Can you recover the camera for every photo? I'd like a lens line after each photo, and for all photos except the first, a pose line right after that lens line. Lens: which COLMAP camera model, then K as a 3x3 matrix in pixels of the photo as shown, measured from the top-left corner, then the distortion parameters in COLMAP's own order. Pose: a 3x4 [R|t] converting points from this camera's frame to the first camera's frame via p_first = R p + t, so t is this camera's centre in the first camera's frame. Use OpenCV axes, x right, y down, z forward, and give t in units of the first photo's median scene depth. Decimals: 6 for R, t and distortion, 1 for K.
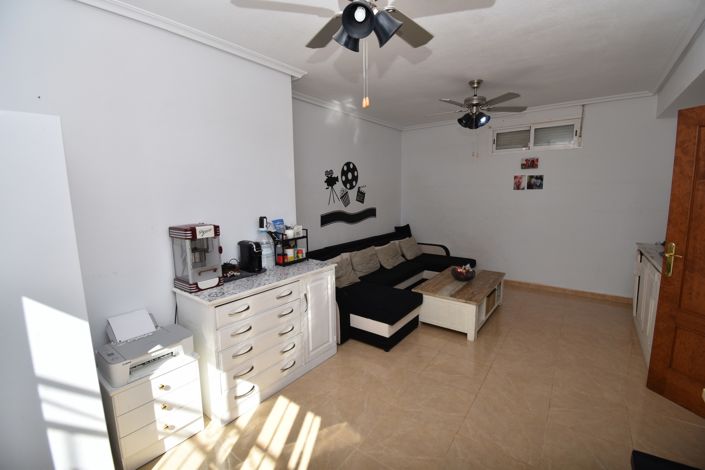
lens RADIAL K [[310.7, 0, 355.2], [0, 310.7, 232.4], [0, 0, 1]] dist [0.030483, -0.035098]
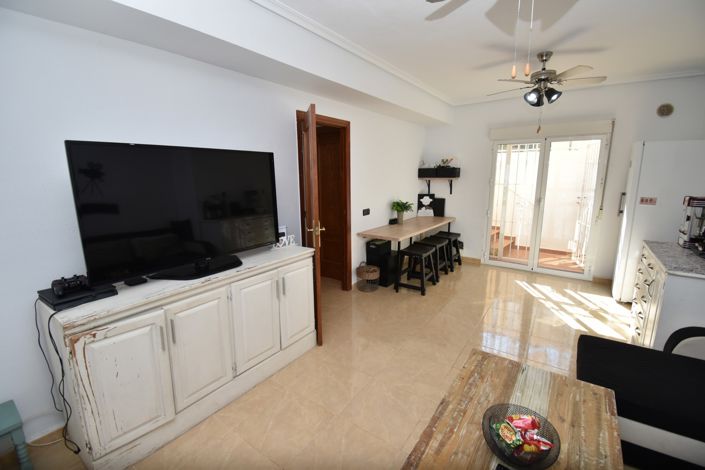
lens RADIAL K [[310.7, 0, 355.2], [0, 310.7, 232.4], [0, 0, 1]] dist [0.030483, -0.035098]
pose [[-0.999381, 0.025377, -0.024358, 0.903175], [0.016277, 0.947509, 0.319314, -0.299710], [0.031183, 0.318720, -0.947336, 2.144015]]
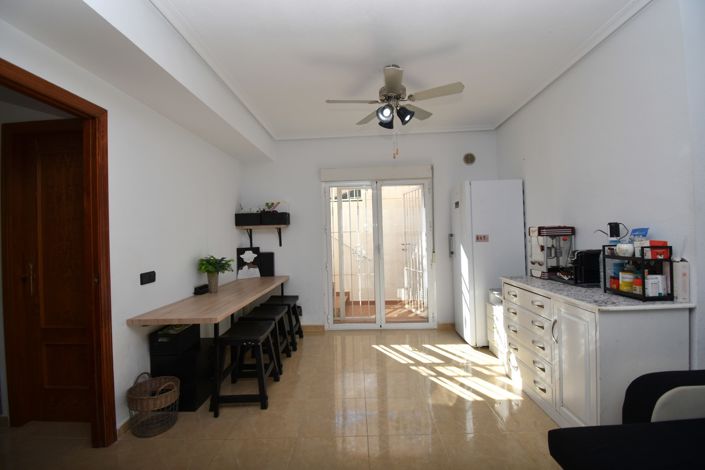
lens RADIAL K [[310.7, 0, 355.2], [0, 310.7, 232.4], [0, 0, 1]] dist [0.030483, -0.035098]
pose [[-0.809473, 0.033979, -0.586173, 0.833037], [-0.039819, 0.992849, 0.112540, -0.108328], [0.585805, 0.114439, -0.802331, 1.546462]]
